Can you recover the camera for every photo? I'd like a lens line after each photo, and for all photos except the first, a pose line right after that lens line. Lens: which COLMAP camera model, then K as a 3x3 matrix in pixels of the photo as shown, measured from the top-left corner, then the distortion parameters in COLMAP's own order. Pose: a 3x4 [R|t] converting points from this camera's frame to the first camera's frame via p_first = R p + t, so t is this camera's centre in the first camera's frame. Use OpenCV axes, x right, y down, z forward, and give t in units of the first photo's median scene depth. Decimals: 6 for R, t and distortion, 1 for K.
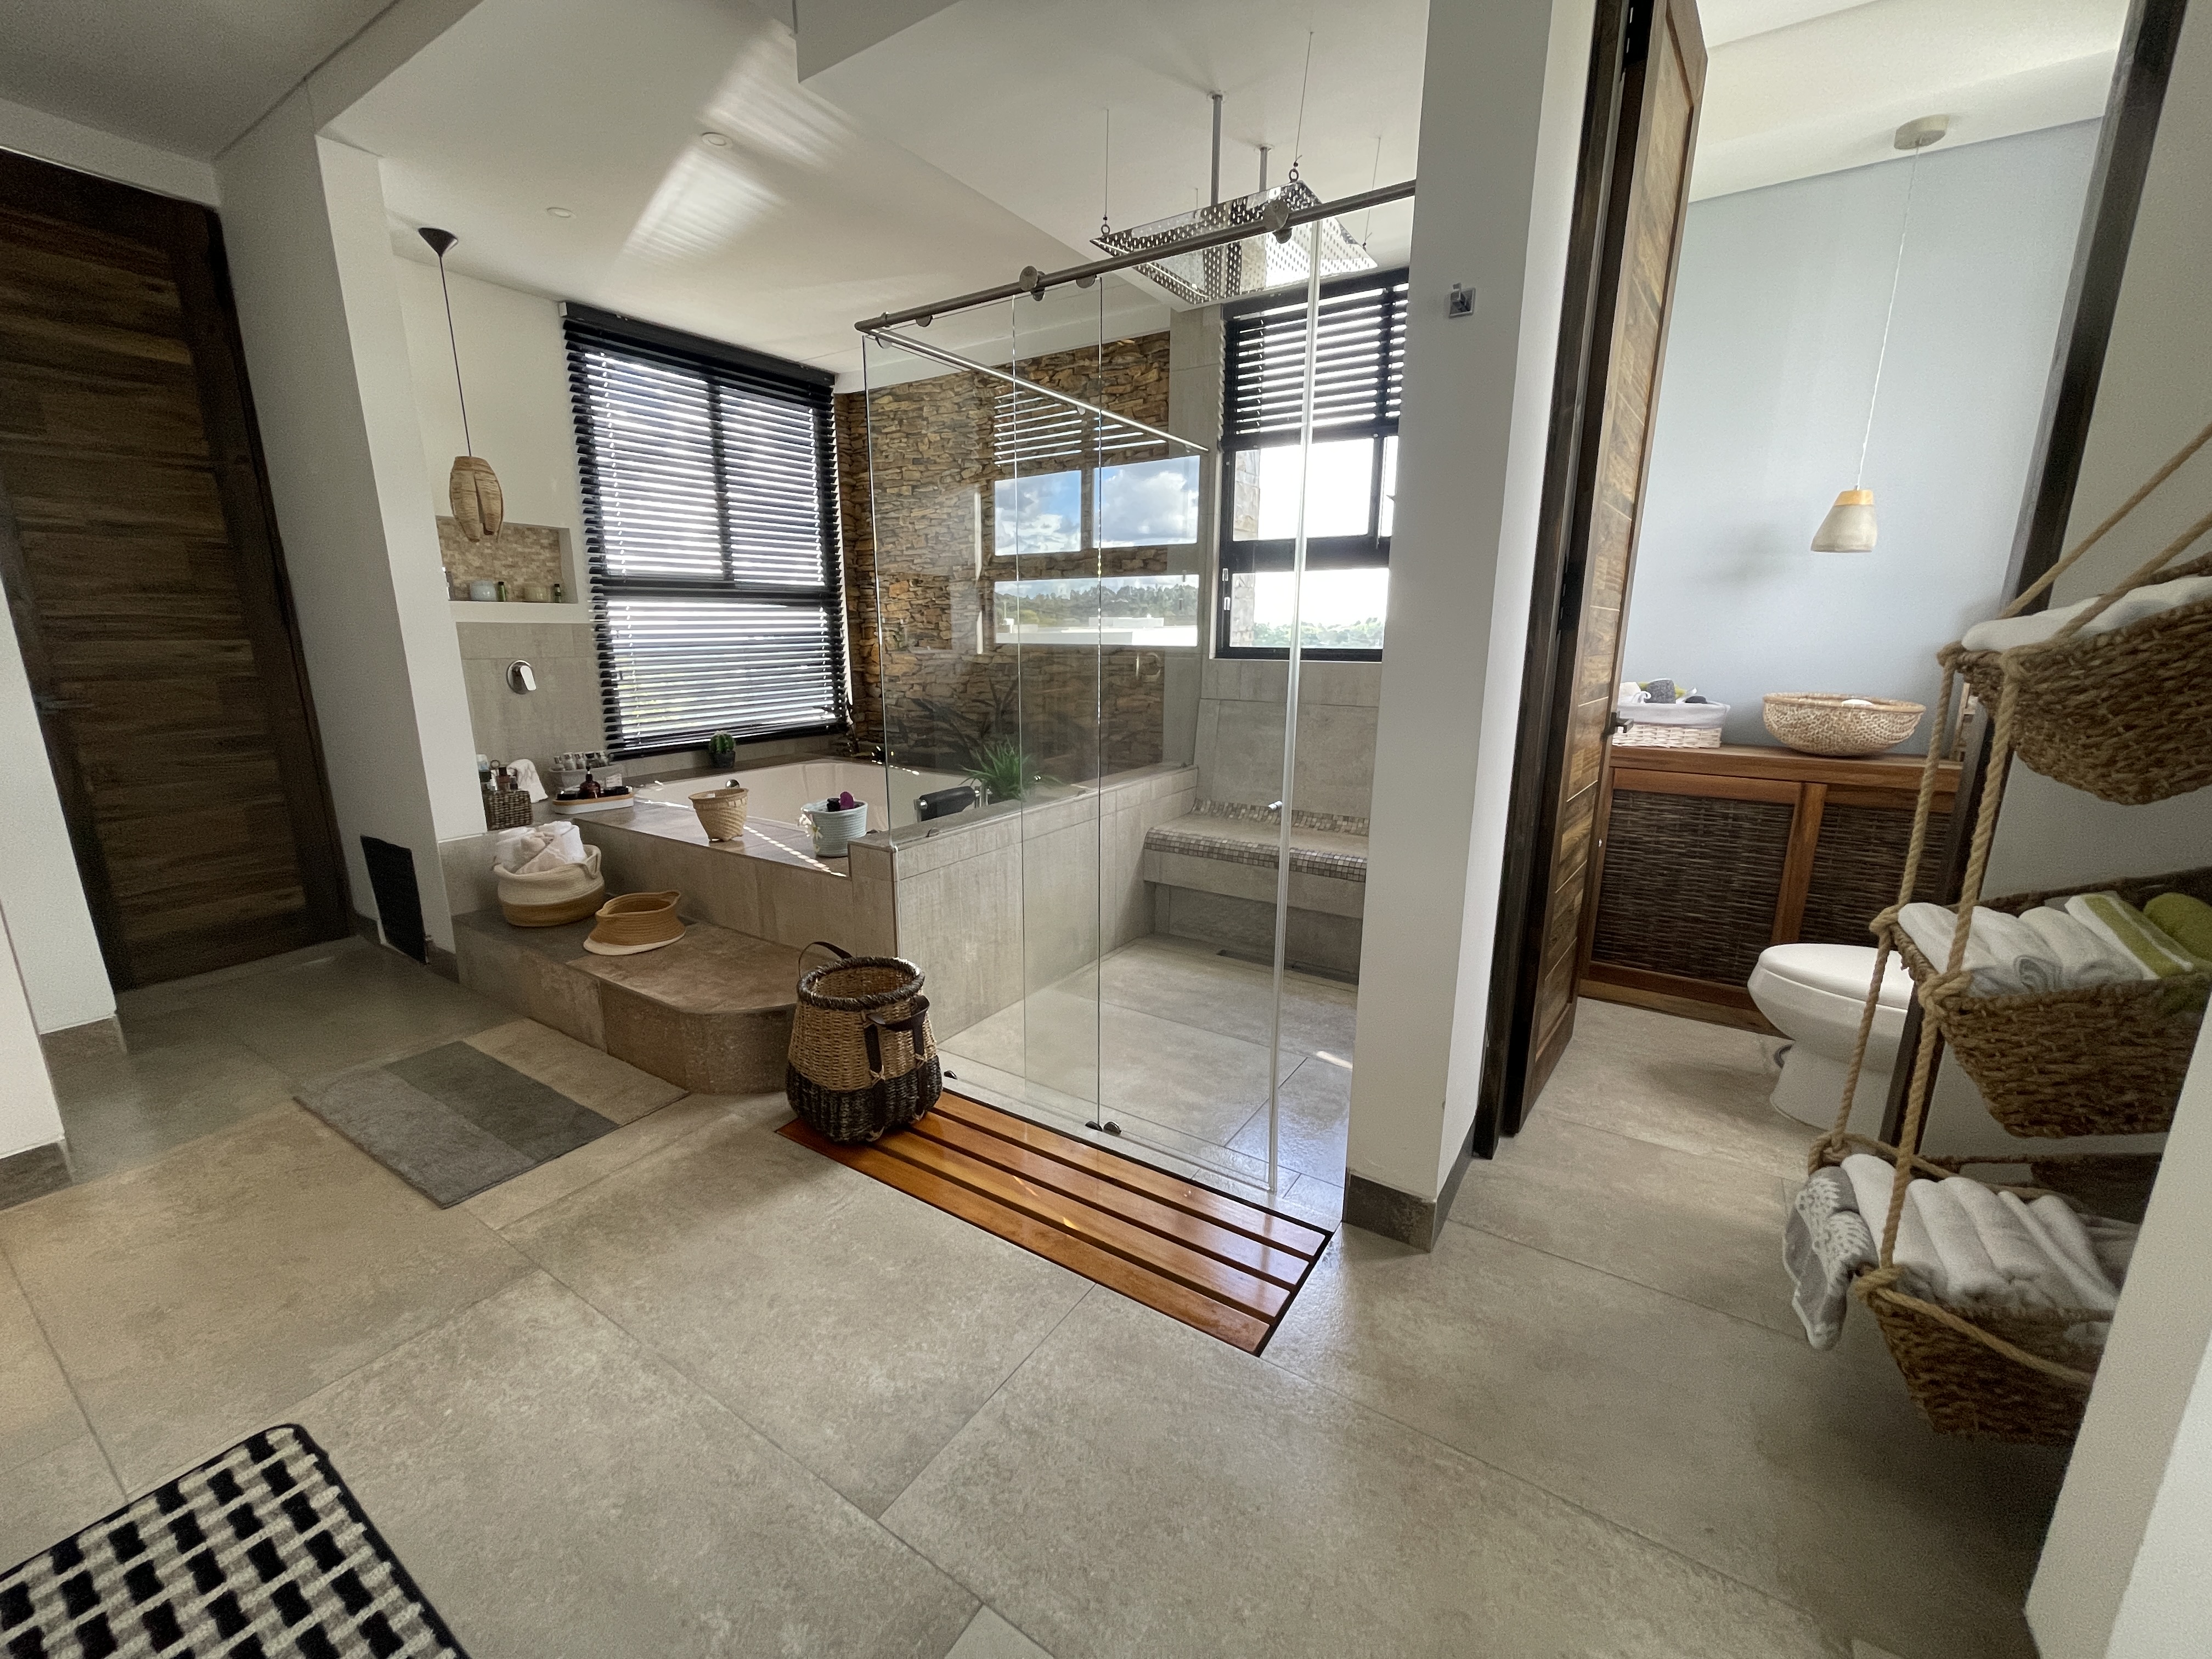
lens RADIAL K [[889.3, 0, 1110.3], [0, 889.3, 837.6], [0, 0, 1]] dist [0.002066, -0.001523]
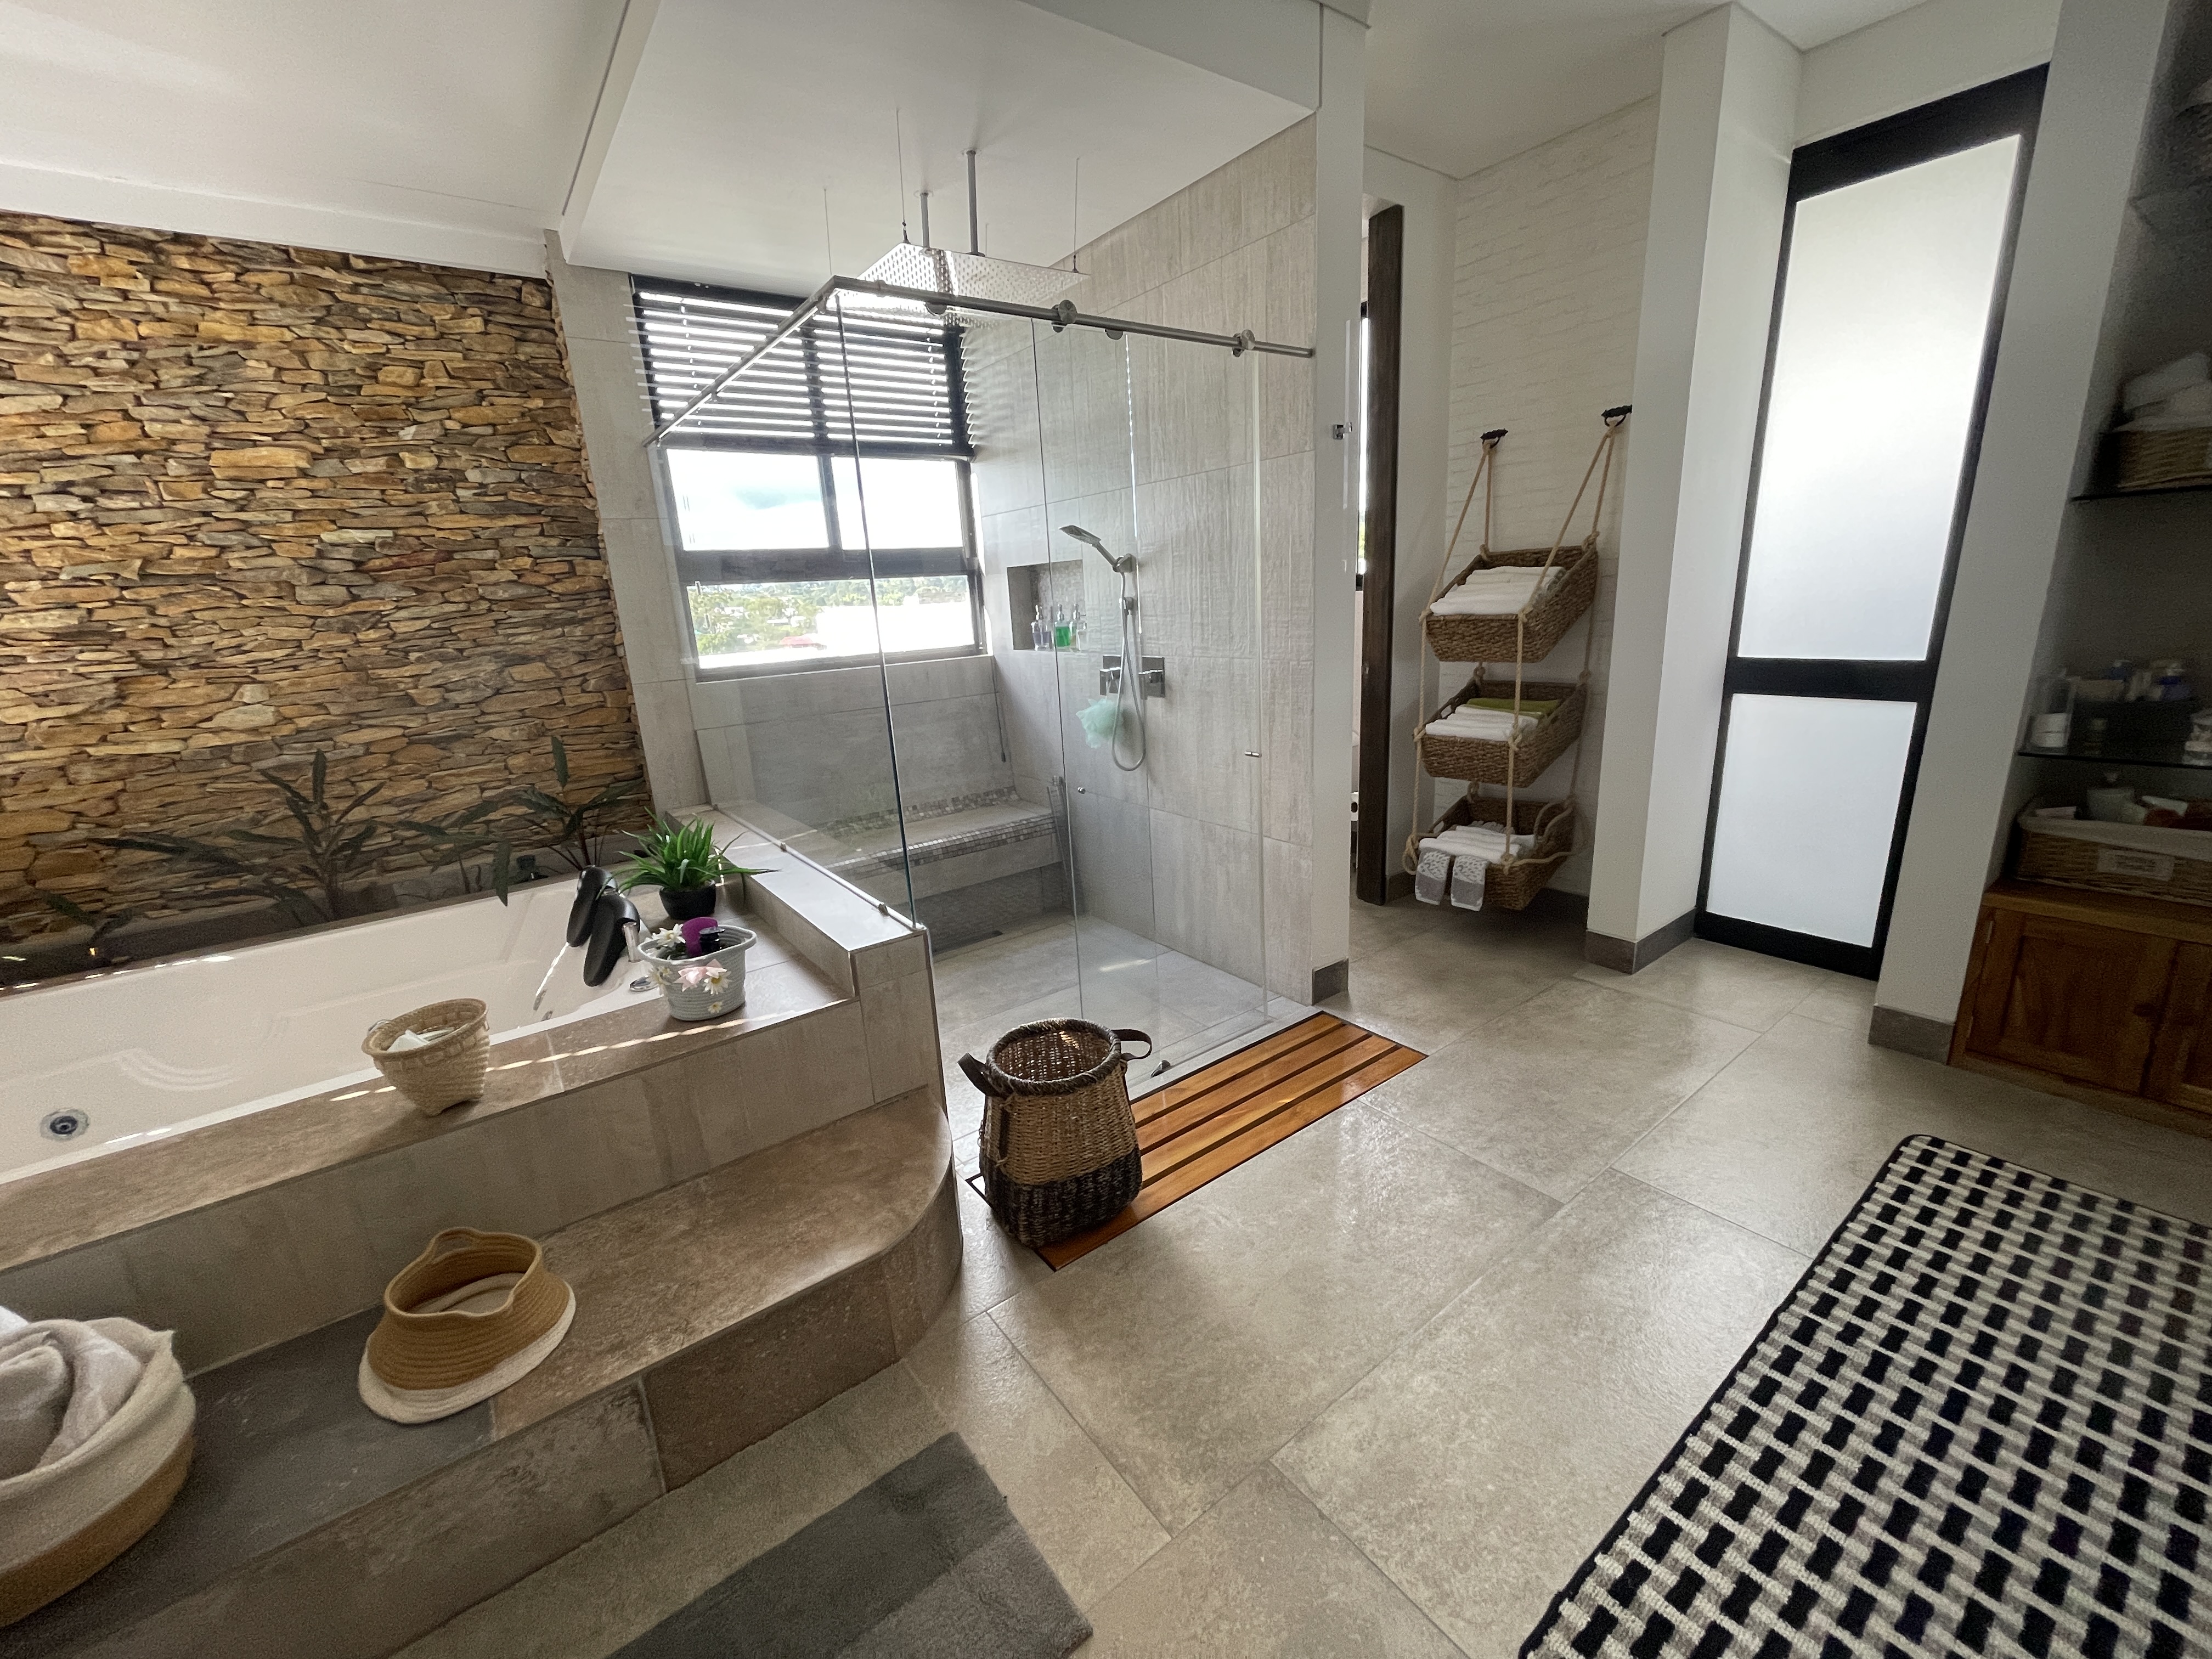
lens RADIAL K [[889.3, 0, 1109.9], [0, 889.3, 819.3], [0, 0, 1]] dist [0.002066, -0.001523]
pose [[0.347665, -0.253601, 0.902672, -1.188149], [0.268846, 0.949266, 0.163145, -0.224962], [-0.898249, 0.185960, 0.398206, 0.651225]]
